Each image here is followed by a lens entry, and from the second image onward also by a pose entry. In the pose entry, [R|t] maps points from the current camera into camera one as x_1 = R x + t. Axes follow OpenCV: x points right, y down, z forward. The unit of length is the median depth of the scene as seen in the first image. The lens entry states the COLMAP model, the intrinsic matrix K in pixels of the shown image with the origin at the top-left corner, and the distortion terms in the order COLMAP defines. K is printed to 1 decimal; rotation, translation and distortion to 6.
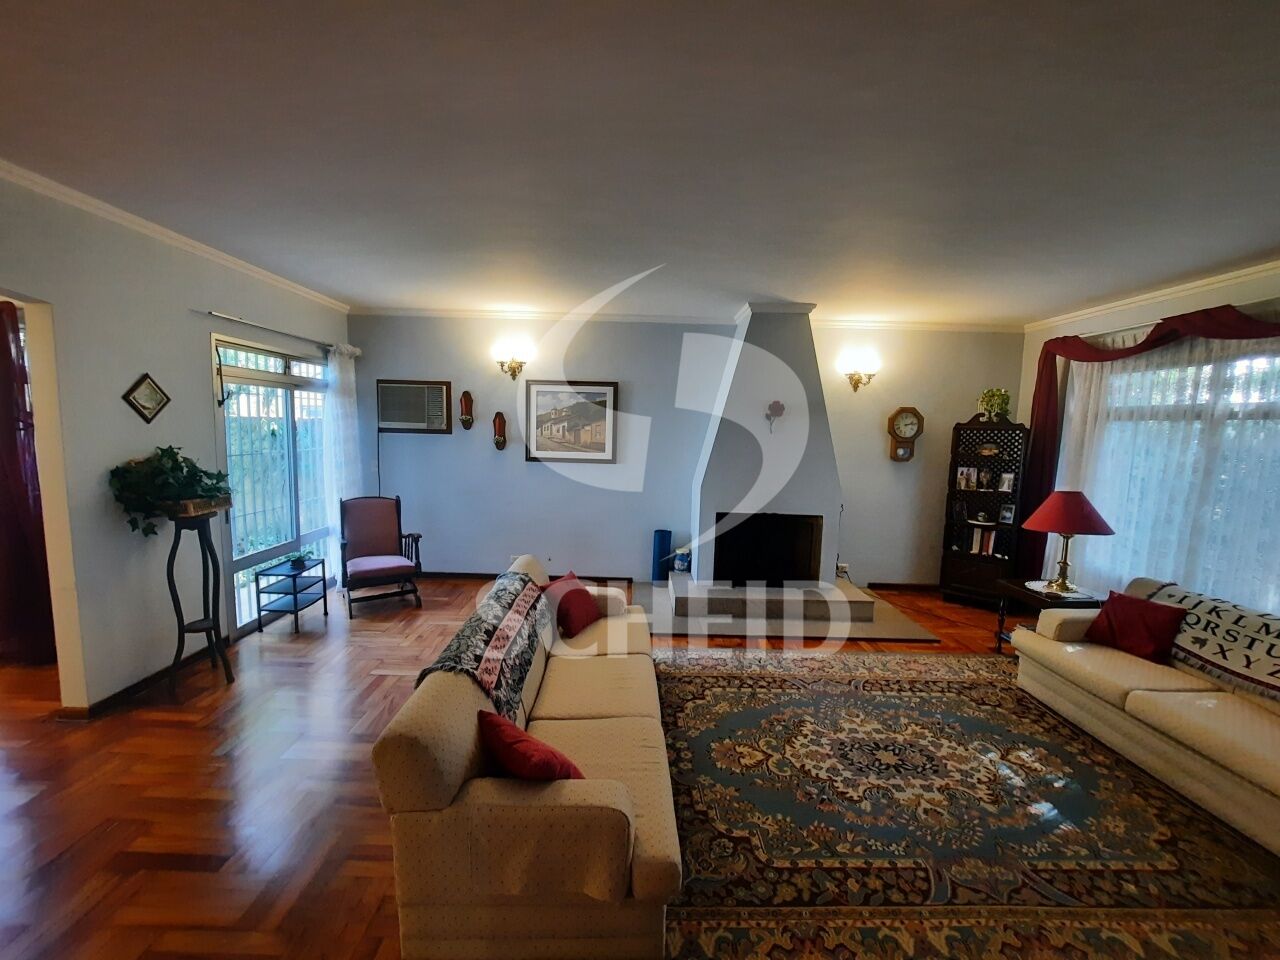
lens RADIAL K [[512.1, 0, 632.3], [0, 512.1, 477.5], [0, 0, 1]] dist [-0.016272, -0.000279]
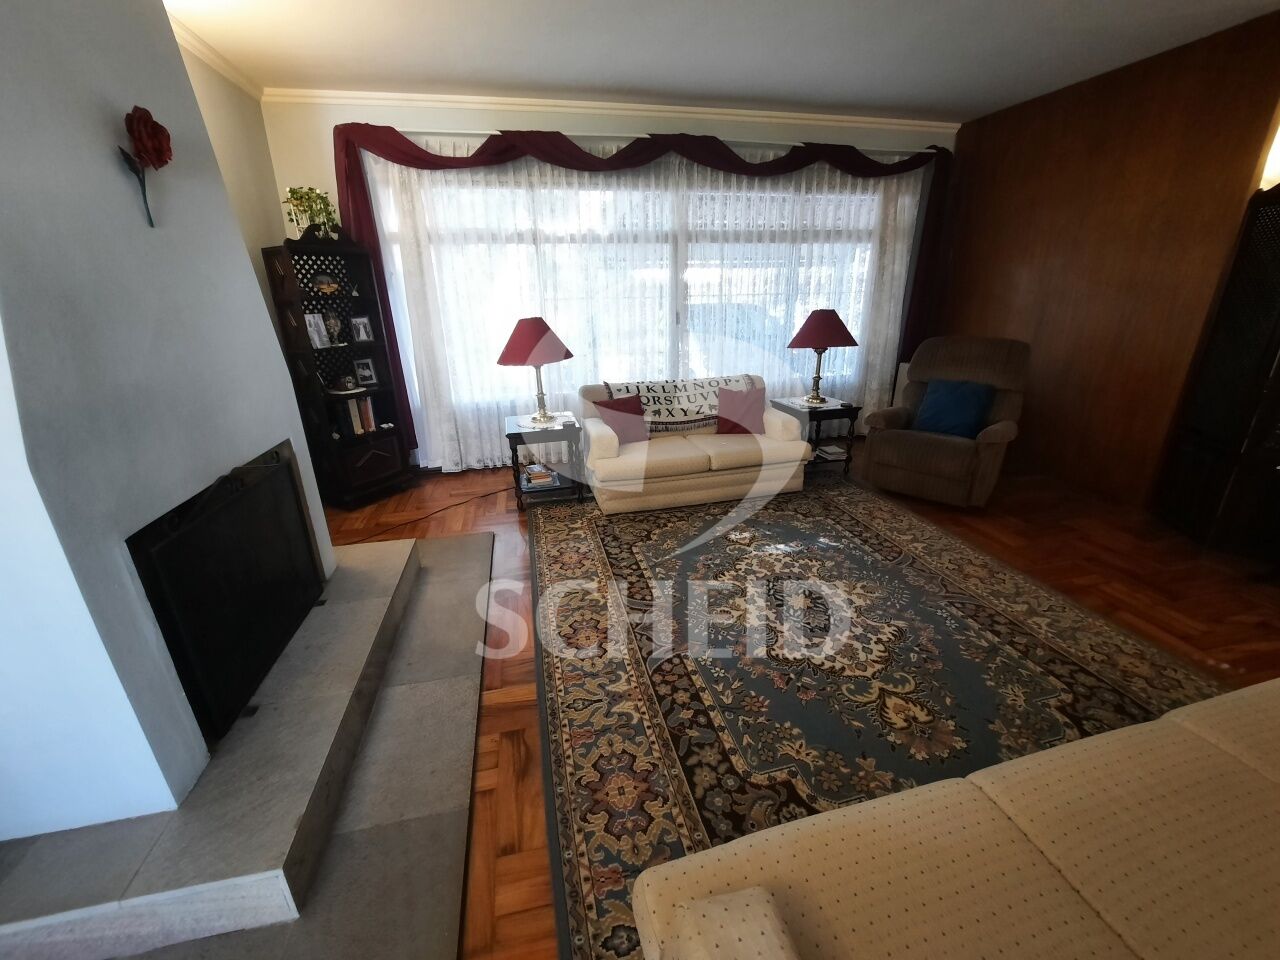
lens RADIAL K [[512.1, 0, 634.0], [0, 512.1, 477.8], [0, 0, 1]] dist [-0.016272, -0.000279]
pose [[-0.220853, -0.348462, 0.910933, -0.164127], [0.113246, 0.918516, 0.378819, -0.040101], [-0.968710, 0.186823, -0.163396, 1.102461]]
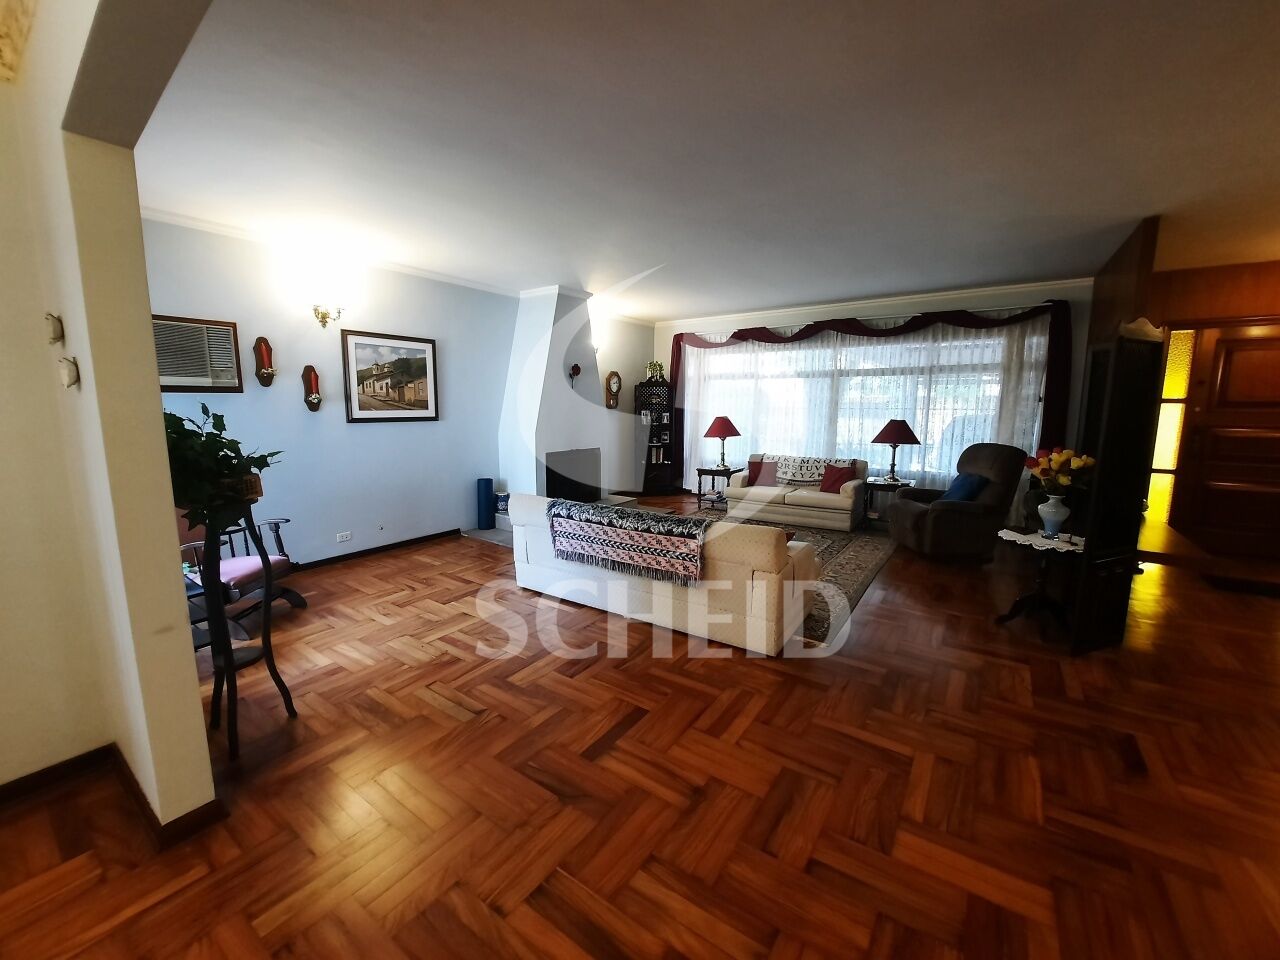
lens RADIAL K [[512.1, 0, 634.7], [0, 512.1, 480.4], [0, 0, 1]] dist [-0.016272, -0.000279]
pose [[0.576329, -0.144877, 0.804273, -1.013227], [0.094602, 0.989371, 0.110429, 0.024397], [-0.811723, 0.012442, 0.583910, 0.139627]]
